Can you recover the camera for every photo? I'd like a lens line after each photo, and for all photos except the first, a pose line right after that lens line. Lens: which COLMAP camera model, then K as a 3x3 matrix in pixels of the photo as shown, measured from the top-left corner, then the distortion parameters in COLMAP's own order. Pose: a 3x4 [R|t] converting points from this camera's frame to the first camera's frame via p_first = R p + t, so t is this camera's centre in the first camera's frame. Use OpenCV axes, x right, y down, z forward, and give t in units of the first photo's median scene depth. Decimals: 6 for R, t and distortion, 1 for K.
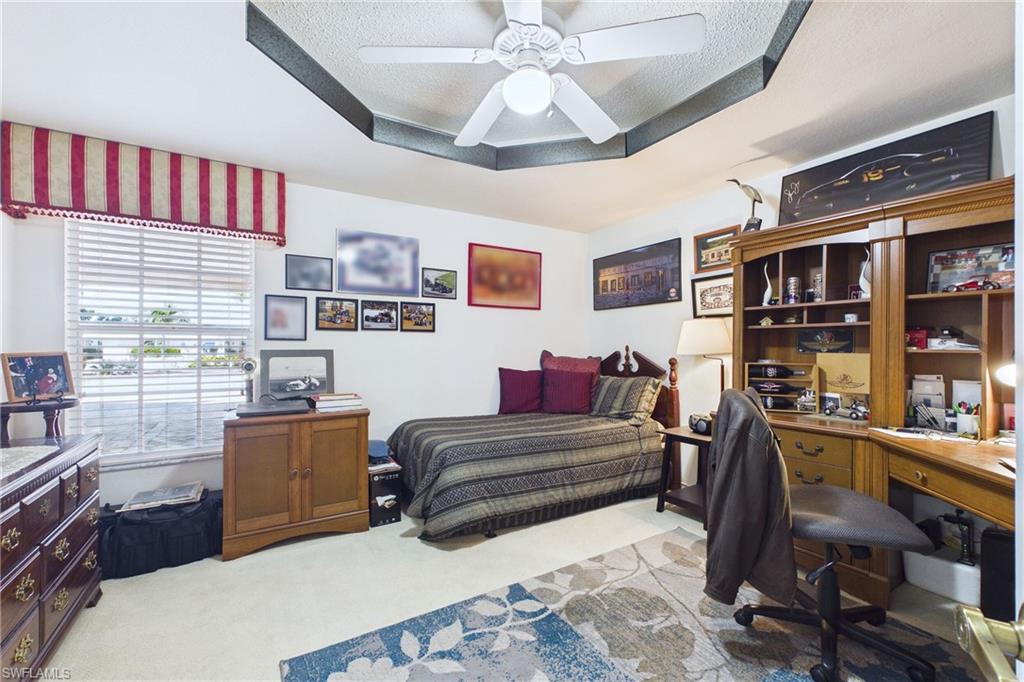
lens RADIAL K [[433.7, 0, 511.8], [0, 433.7, 347.3], [0, 0, 1]] dist [-0.000498, -0.000104]
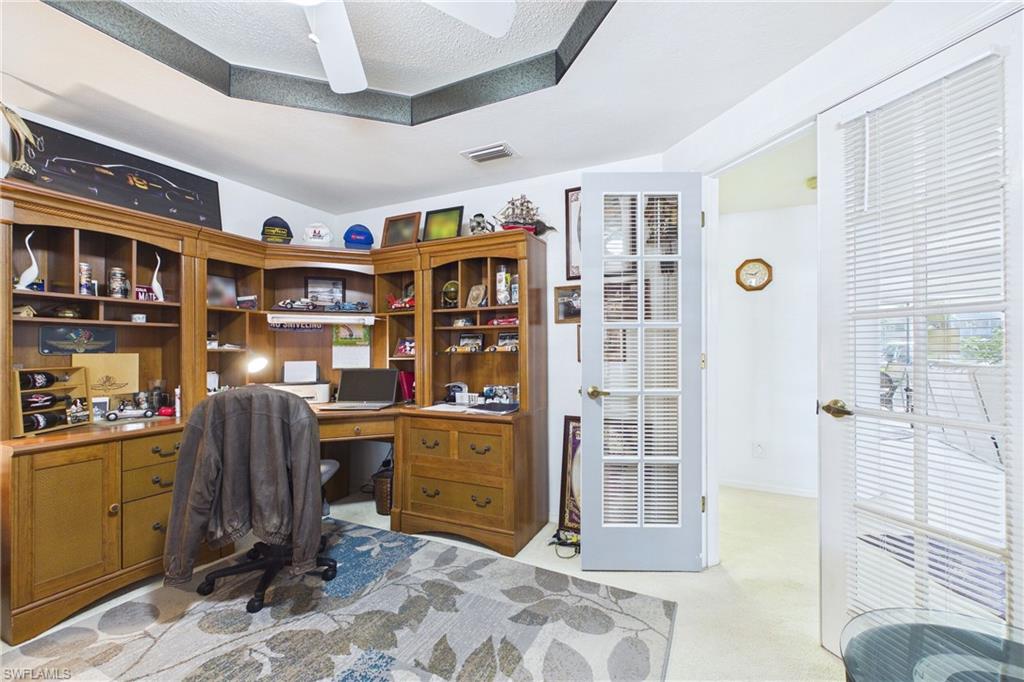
lens RADIAL K [[433.7, 0, 511.8], [0, 433.7, 347.3], [0, 0, 1]] dist [-0.000498, -0.000104]
pose [[-0.536574, 0.003097, 0.843848, -0.501908], [0.002881, 0.999994, -0.001838, 0.004406], [-0.843848, 0.001444, -0.536580, 0.765851]]
